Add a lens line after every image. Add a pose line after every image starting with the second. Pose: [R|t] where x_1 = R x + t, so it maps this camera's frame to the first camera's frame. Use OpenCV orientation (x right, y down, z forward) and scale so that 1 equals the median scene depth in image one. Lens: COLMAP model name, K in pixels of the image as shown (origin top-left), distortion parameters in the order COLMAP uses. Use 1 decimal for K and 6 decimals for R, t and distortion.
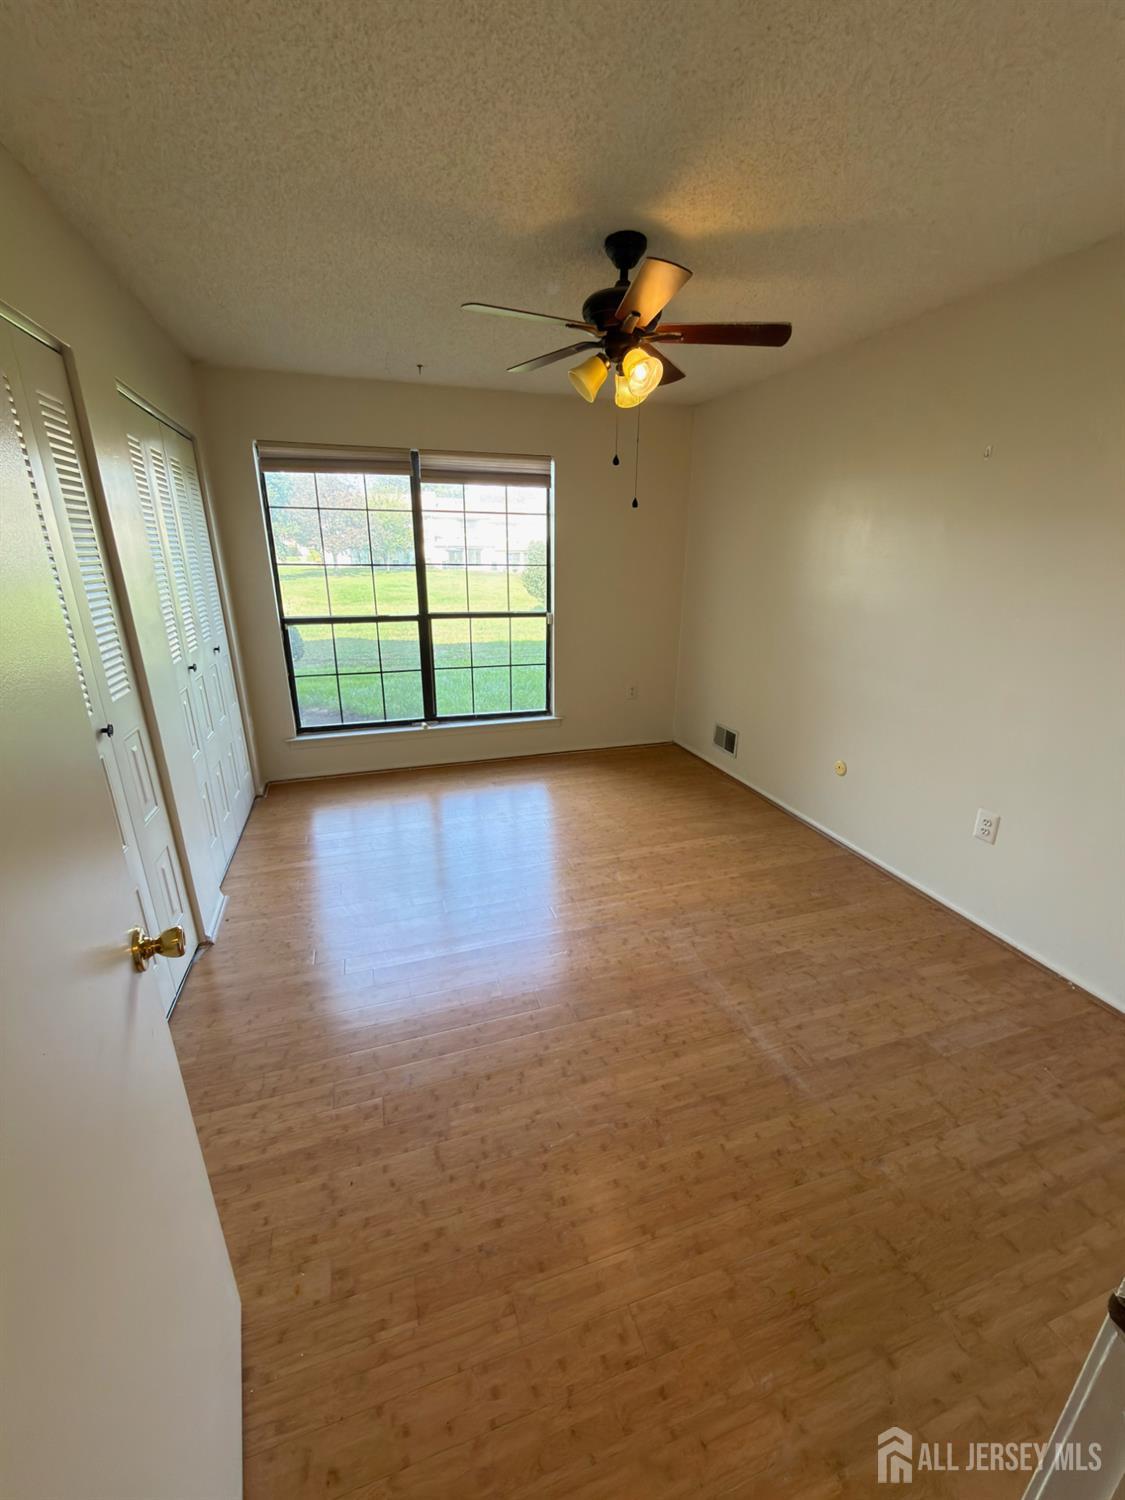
lens RADIAL K [[597.3, 0, 559.2], [0, 597.3, 744.4], [0, 0, 1]] dist [0.000022, 0.000103]
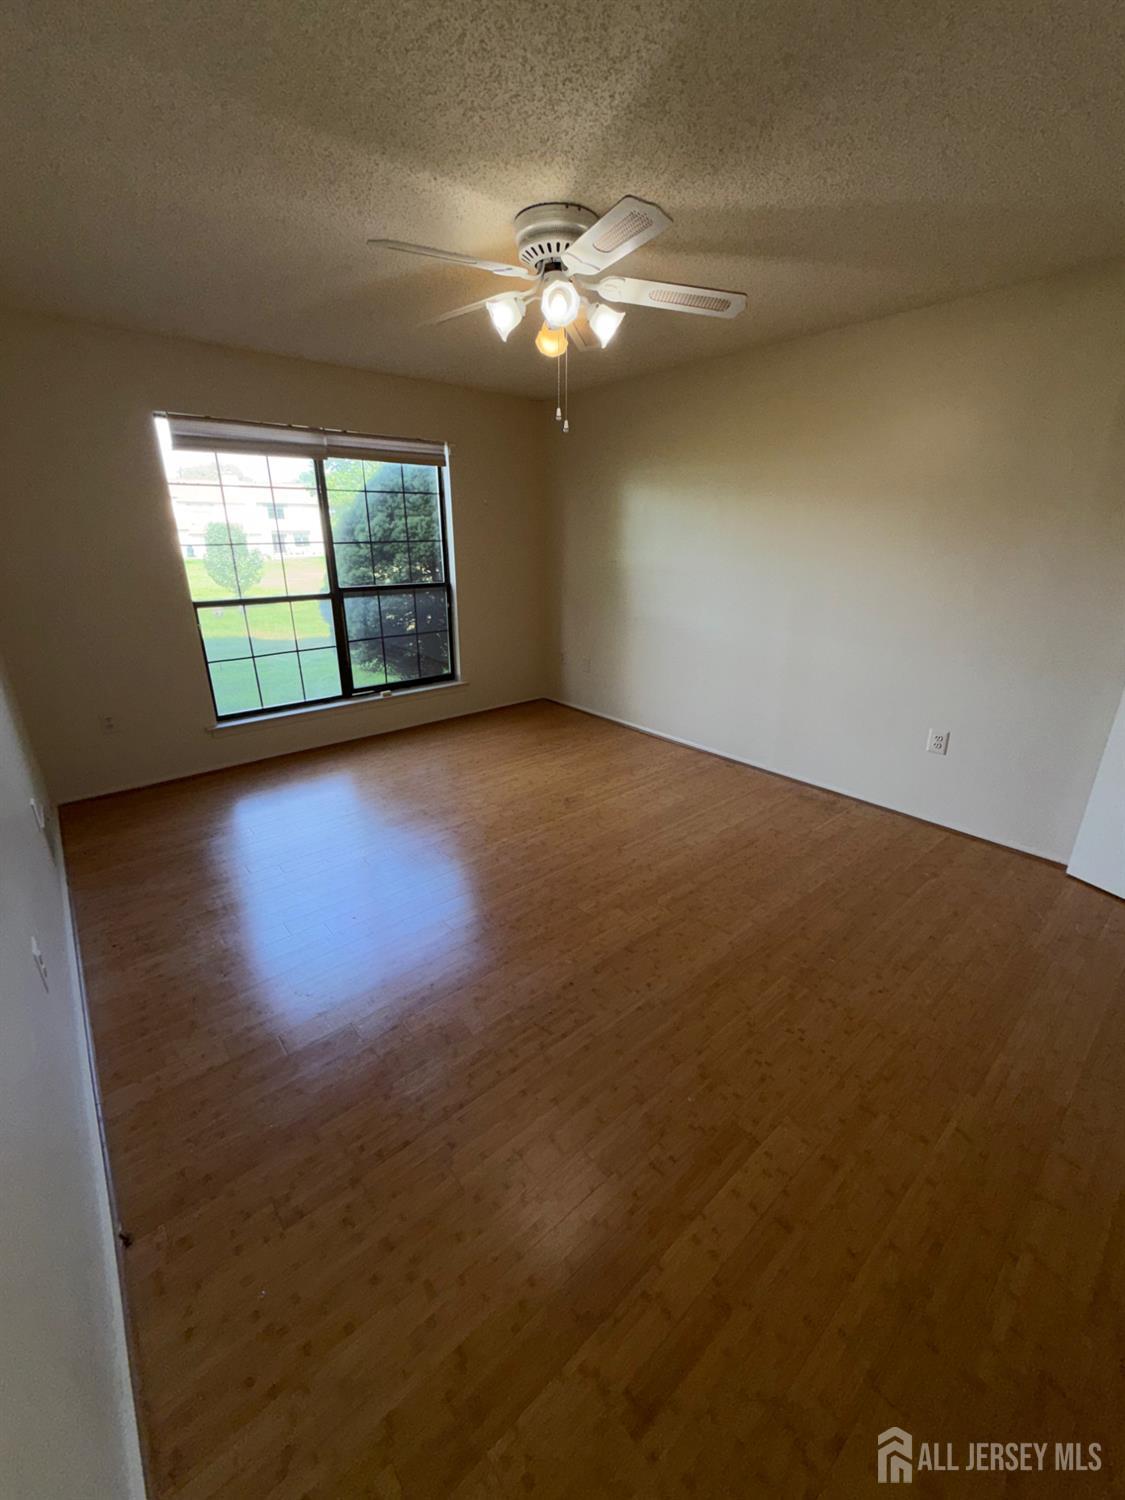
lens RADIAL K [[597.3, 0, 559.2], [0, 597.3, 744.4], [0, 0, 1]] dist [0.000022, 0.000103]
pose [[0.927074, -0.136505, 0.349143, -0.263252], [0.123516, 0.990568, 0.059315, 0.028500], [-0.353947, -0.011864, 0.935190, -0.096705]]
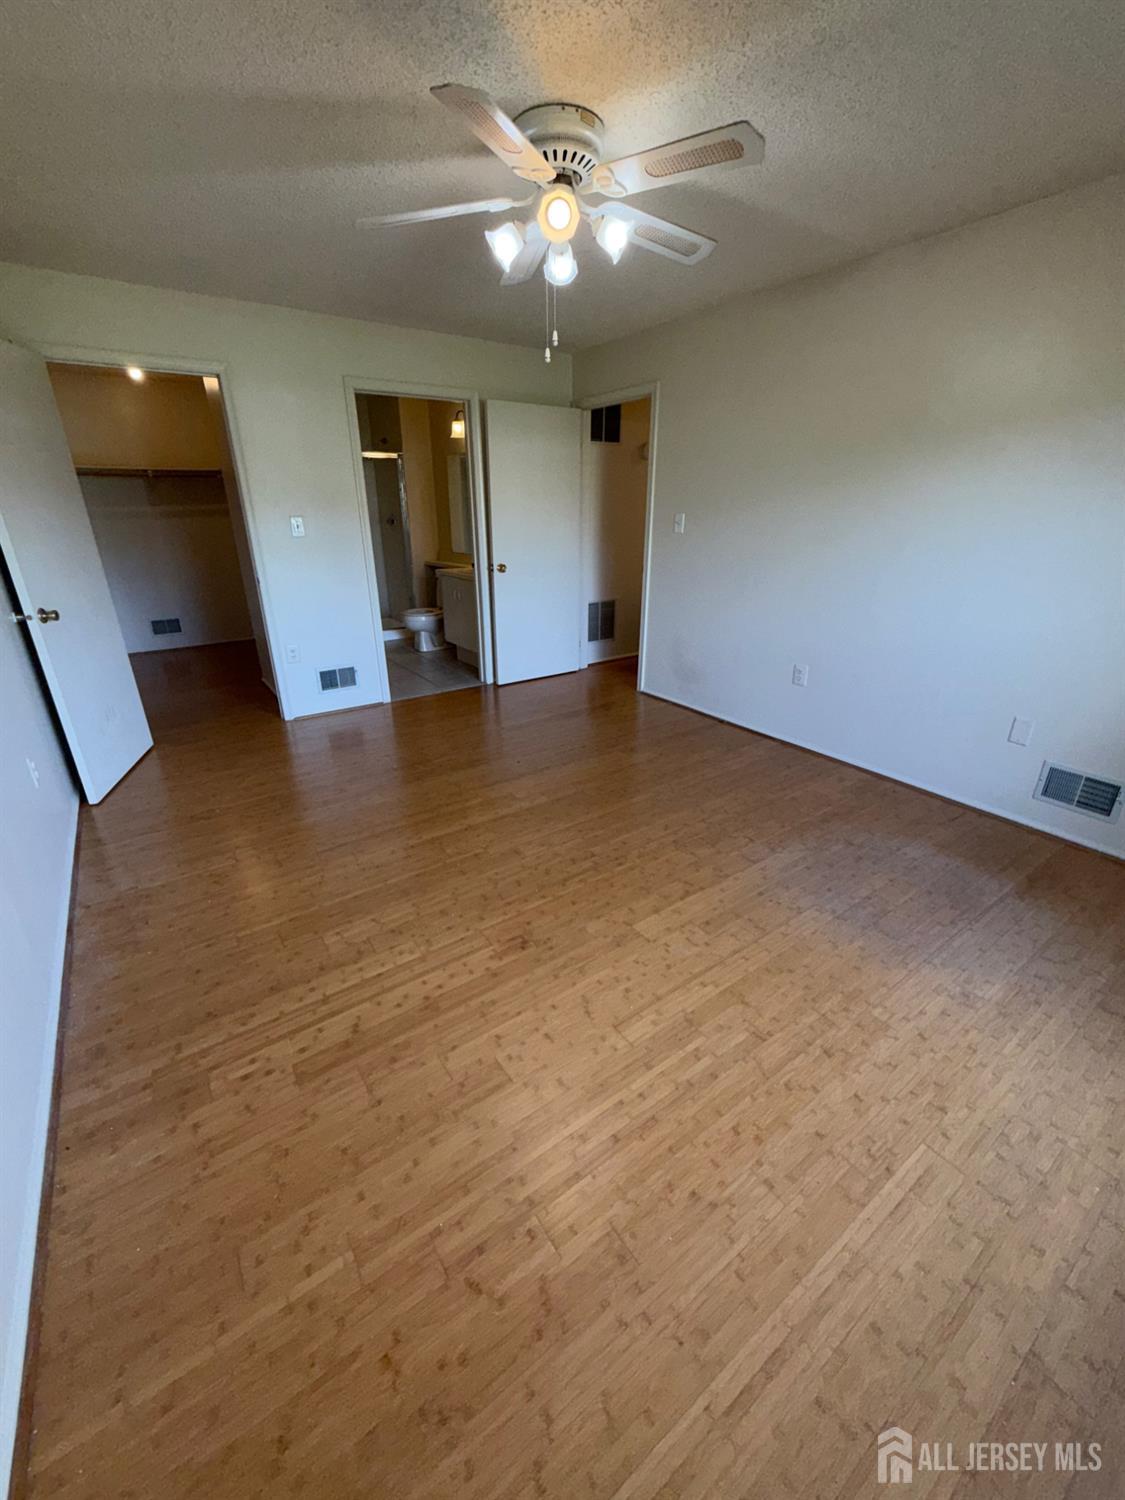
lens RADIAL K [[597.3, 0, 559.2], [0, 597.3, 744.4], [0, 0, 1]] dist [0.000022, 0.000103]
pose [[-0.959240, 0.092573, -0.267001, 0.122837], [-0.099365, 0.774000, 0.625340, -0.281723], [0.264548, 0.626382, -0.733253, 0.961539]]
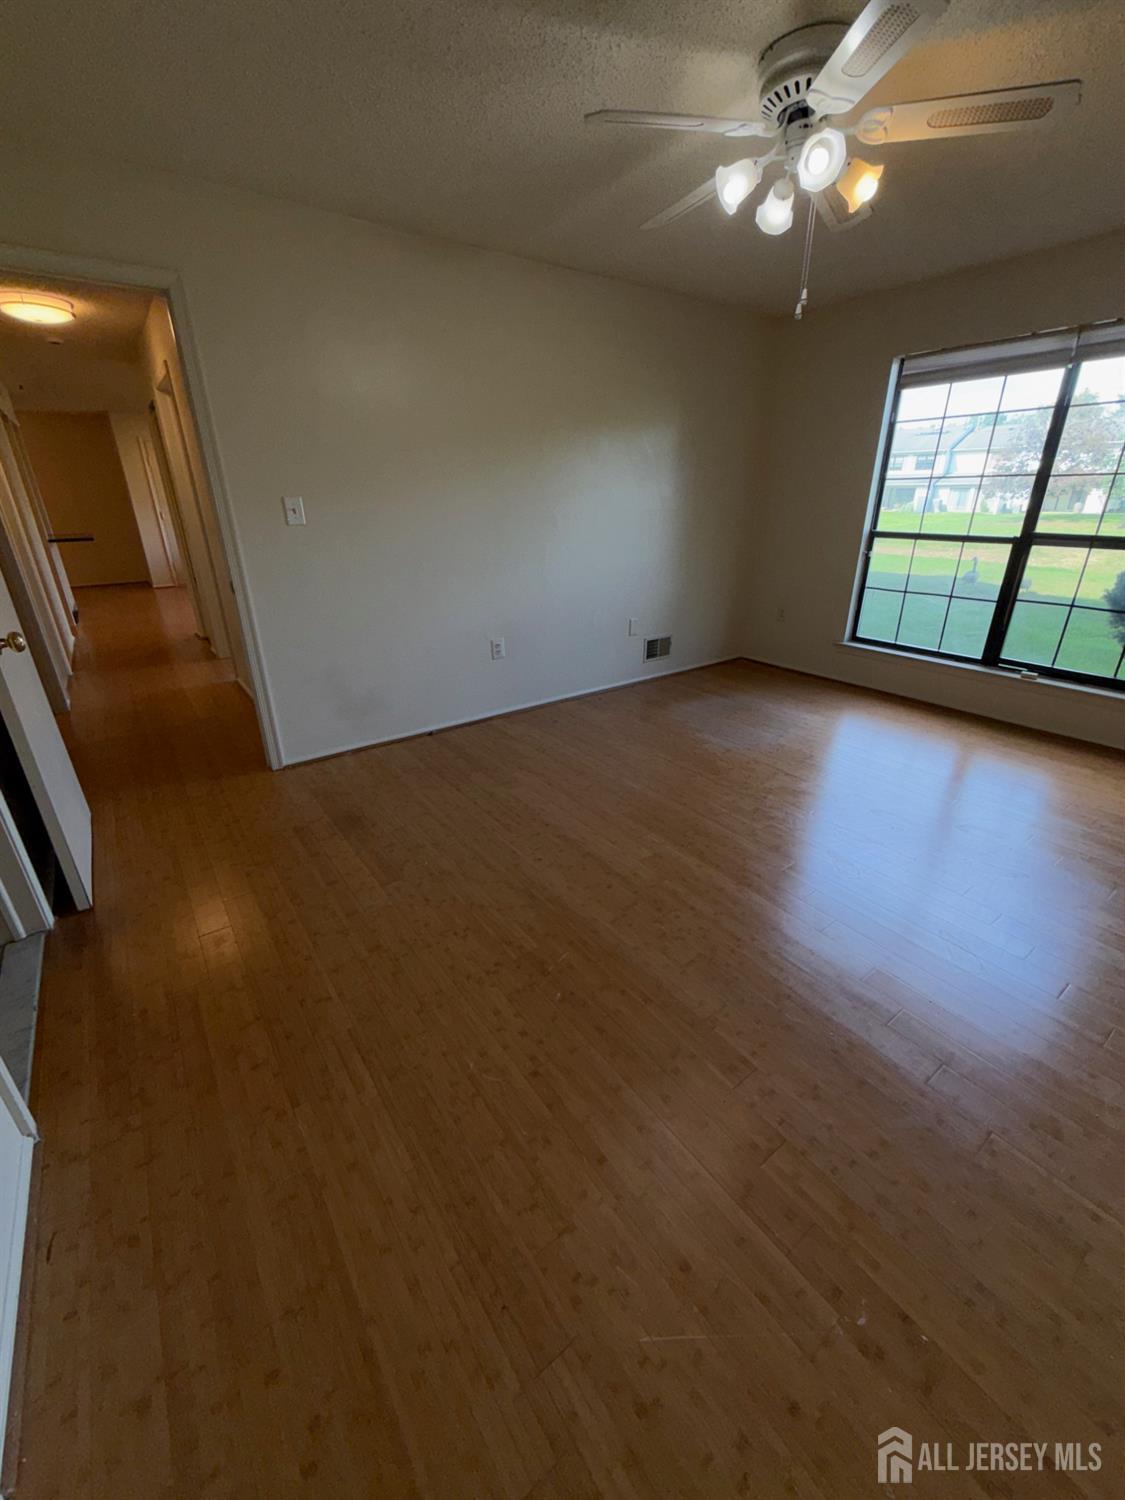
lens RADIAL K [[606.4, 0, 563.6], [0, 606.4, 748.1], [0, 0, 1]] dist [0.001822, 0.000354]
pose [[0.301096, 0.357473, -0.884055, 0.439931], [-0.279703, 0.919408, 0.276506, 0.002844], [0.911651, 0.164018, 0.376816, 0.129667]]
